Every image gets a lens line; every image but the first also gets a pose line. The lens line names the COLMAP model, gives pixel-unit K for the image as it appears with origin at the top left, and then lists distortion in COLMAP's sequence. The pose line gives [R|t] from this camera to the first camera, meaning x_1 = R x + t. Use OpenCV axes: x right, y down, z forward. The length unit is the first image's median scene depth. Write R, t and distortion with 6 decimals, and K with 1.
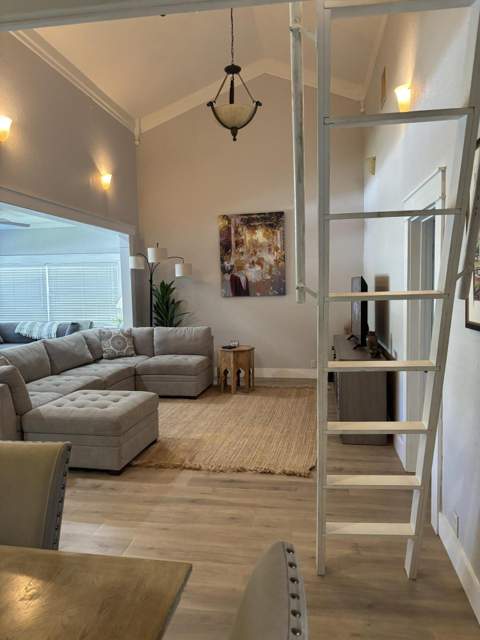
lens RADIAL K [[485.0, 0, 239.6], [0, 485.0, 320.2], [0, 0, 1]] dist [0.035900, -0.045624]
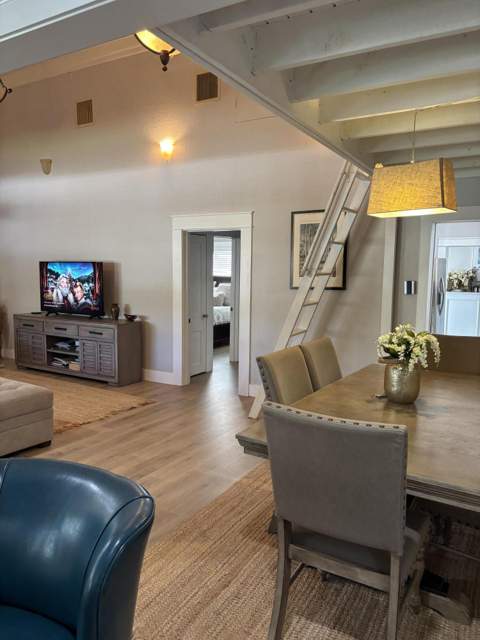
lens RADIAL K [[485.0, 0, 239.4], [0, 485.0, 319.7], [0, 0, 1]] dist [0.035900, -0.045624]
pose [[0.367424, -0.074544, 0.927061, -1.100989], [0.054027, 0.996810, 0.058740, 0.010003], [-0.928483, 0.028503, 0.370279, 0.236024]]
